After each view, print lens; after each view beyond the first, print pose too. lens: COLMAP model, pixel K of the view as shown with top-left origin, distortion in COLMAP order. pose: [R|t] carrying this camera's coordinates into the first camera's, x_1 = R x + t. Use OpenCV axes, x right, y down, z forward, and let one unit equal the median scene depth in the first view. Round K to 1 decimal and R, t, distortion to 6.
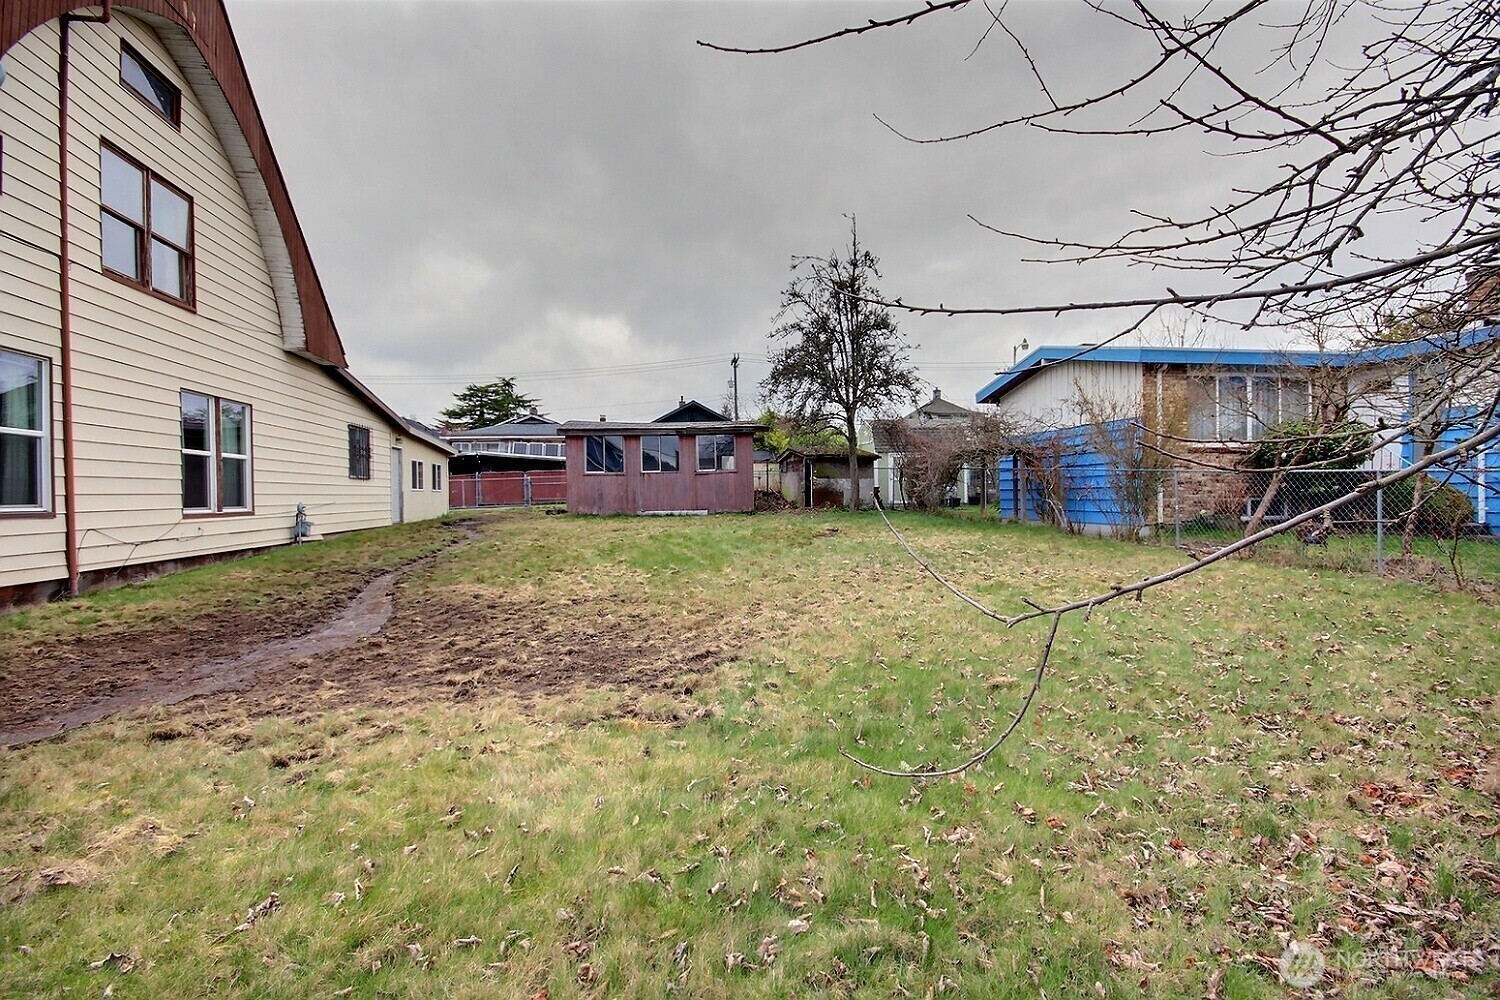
lens RADIAL K [[700.8, 0, 750.0], [0, 700.8, 500.0], [0, 0, 1]] dist [-0.000496, -0.000637]
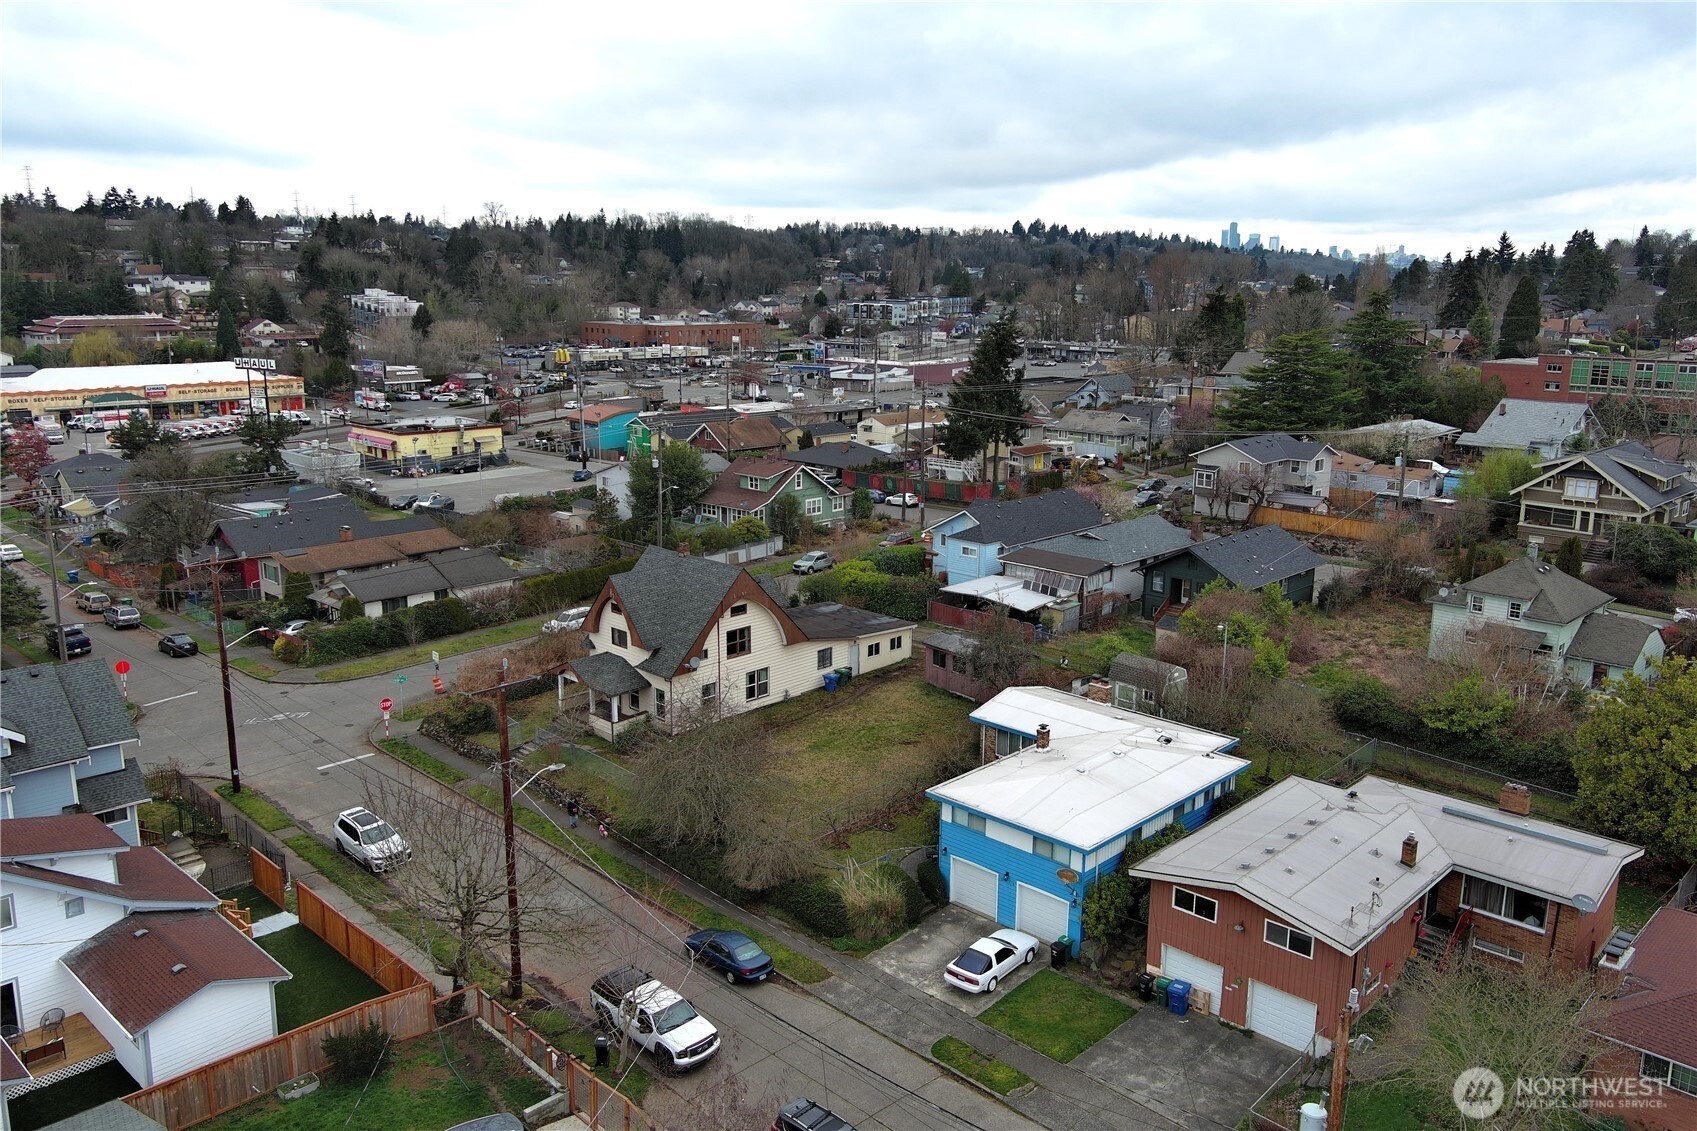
lens RADIAL K [[1303.8, 0, 848.5], [0, 1303.8, 565.5], [0, 0, 1]] dist [0.009285, -0.007136]
pose [[0.592303, 0.194978, -0.781768, 2.848637], [-0.024366, 0.974169, 0.224504, -1.314376], [0.805347, -0.113926, 0.581754, -1.534842]]
